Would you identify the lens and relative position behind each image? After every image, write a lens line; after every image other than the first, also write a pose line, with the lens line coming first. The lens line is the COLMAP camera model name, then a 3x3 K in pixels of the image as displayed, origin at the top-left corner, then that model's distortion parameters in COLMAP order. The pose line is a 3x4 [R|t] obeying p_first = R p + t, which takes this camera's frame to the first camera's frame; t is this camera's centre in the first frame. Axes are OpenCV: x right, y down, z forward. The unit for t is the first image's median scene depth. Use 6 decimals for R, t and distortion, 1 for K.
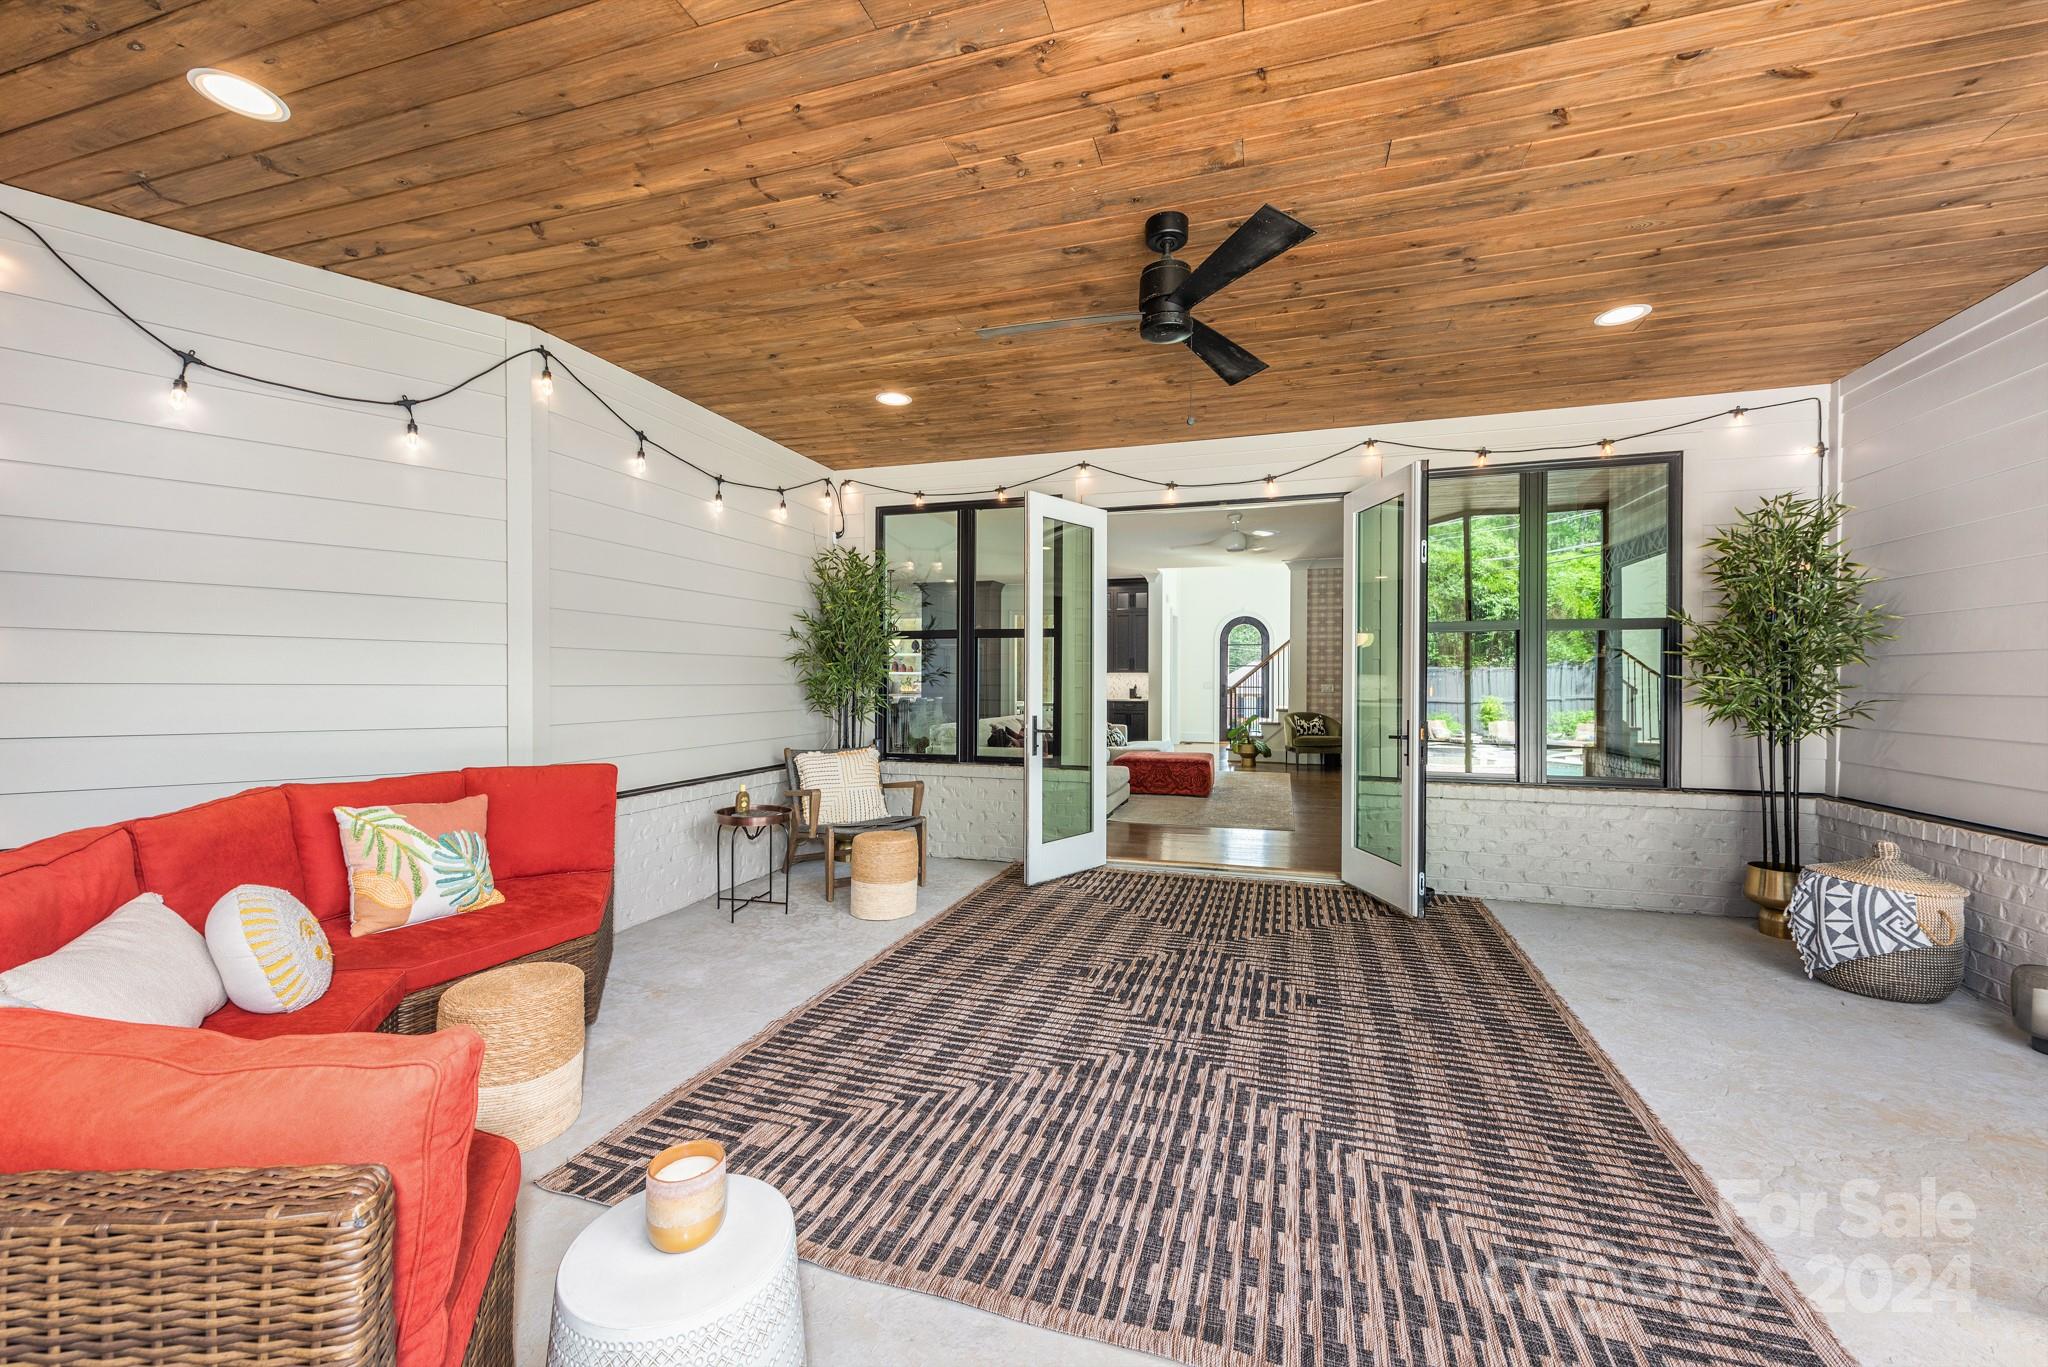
lens RADIAL K [[797.1, 0, 1035.6], [0, 797.1, 681.5], [0, 0, 1]] dist [0.009315, -0.003418]
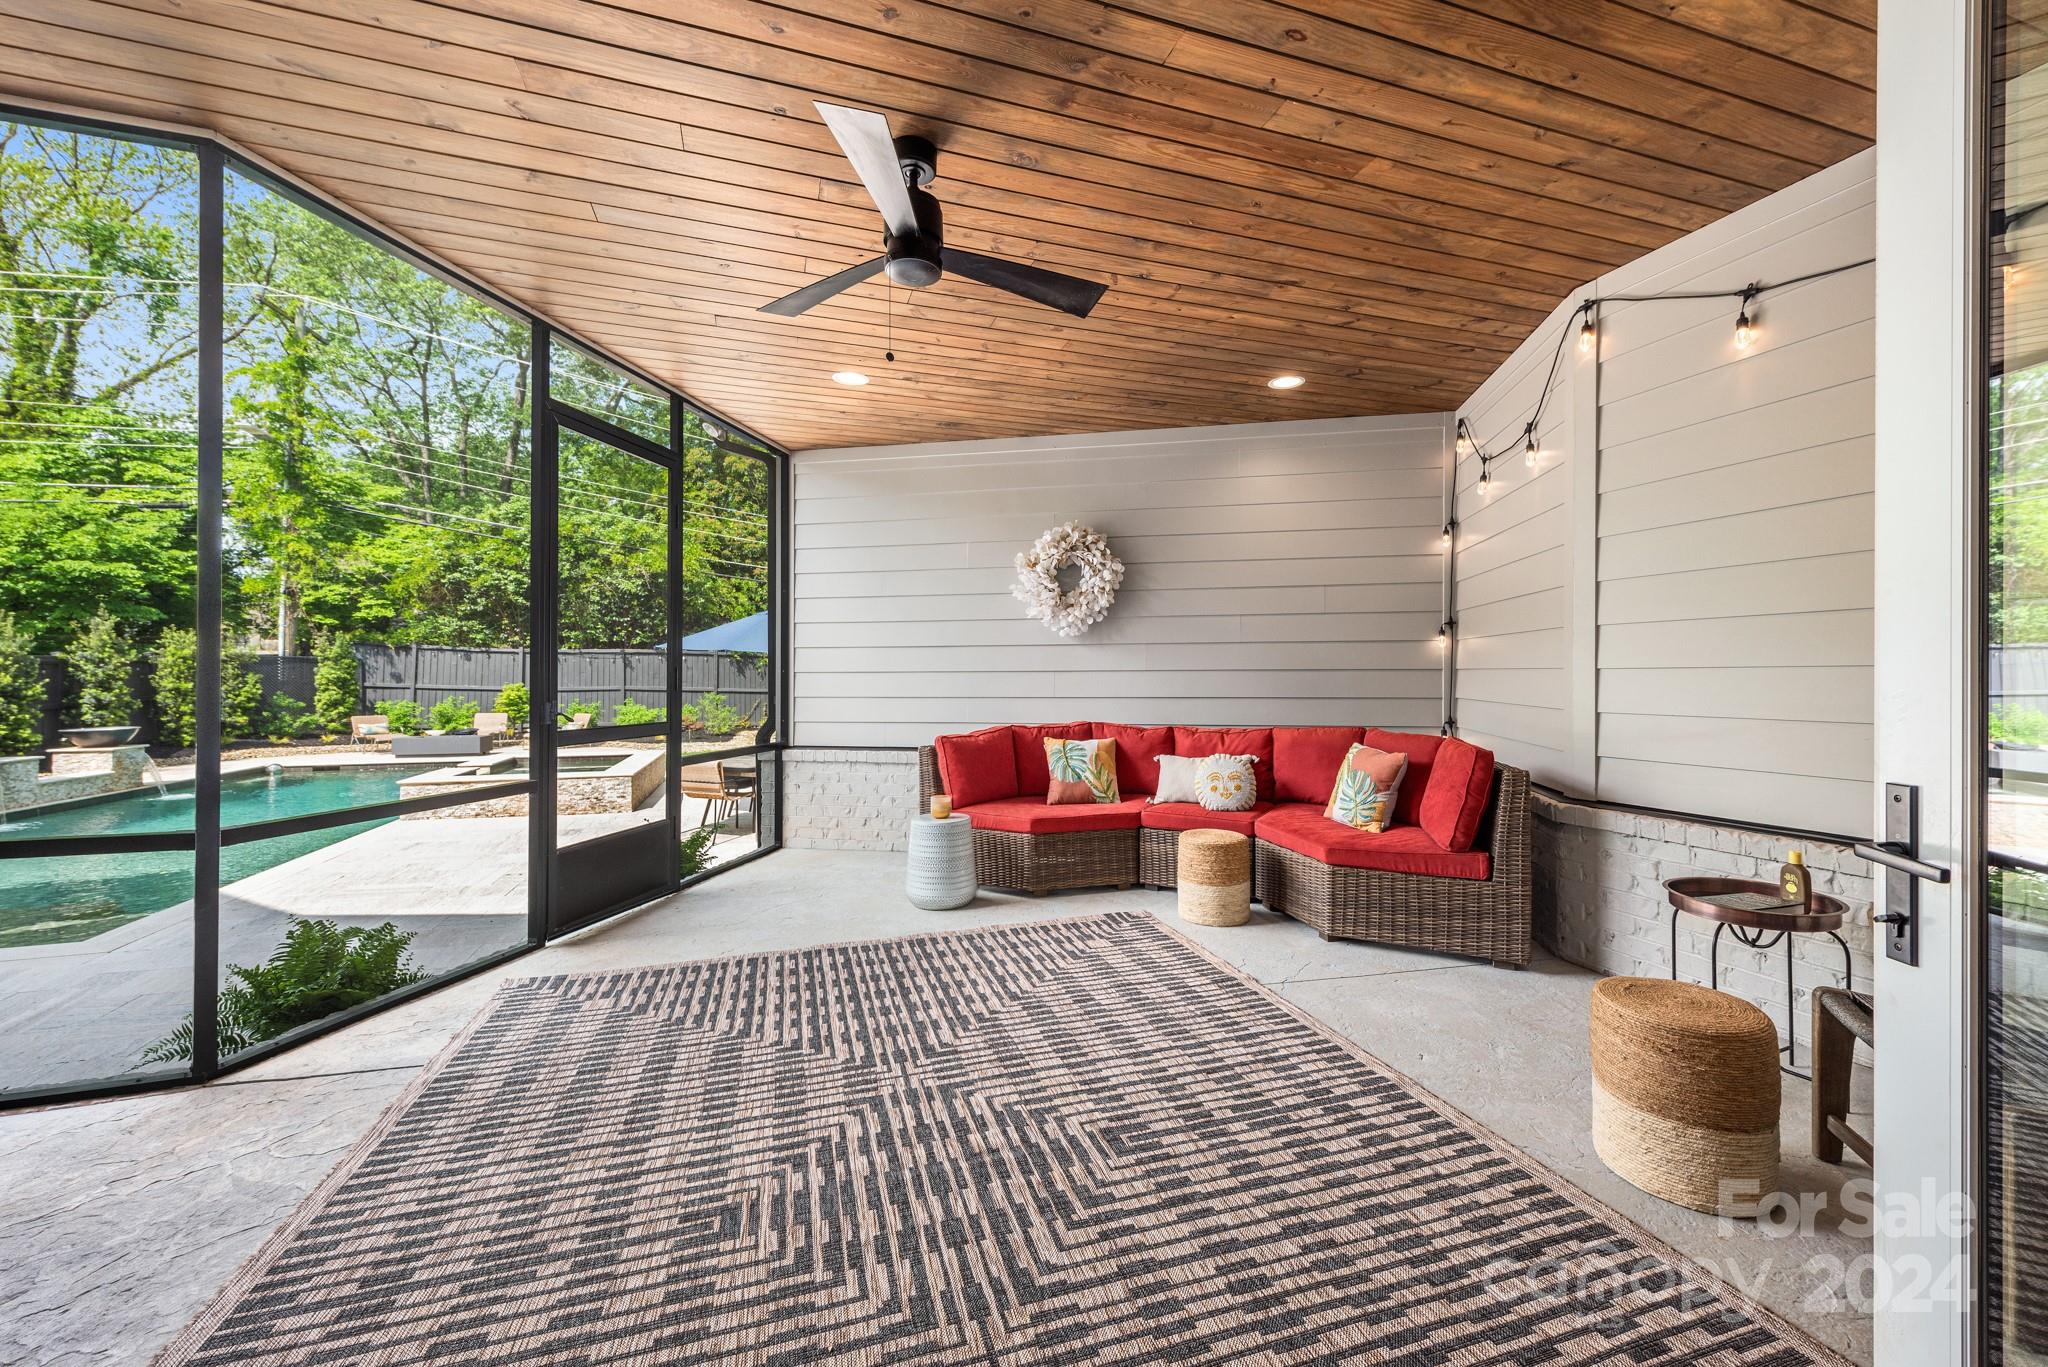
lens RADIAL K [[797.1, 0, 1032.7], [0, 797.1, 674.5], [0, 0, 1]] dist [0.009315, -0.003418]
pose [[-0.814574, -0.004261, -0.580044, 0.543754], [-0.003139, 0.999991, -0.002938, 0.020724], [0.580051, -0.000572, -0.814580, 1.718254]]
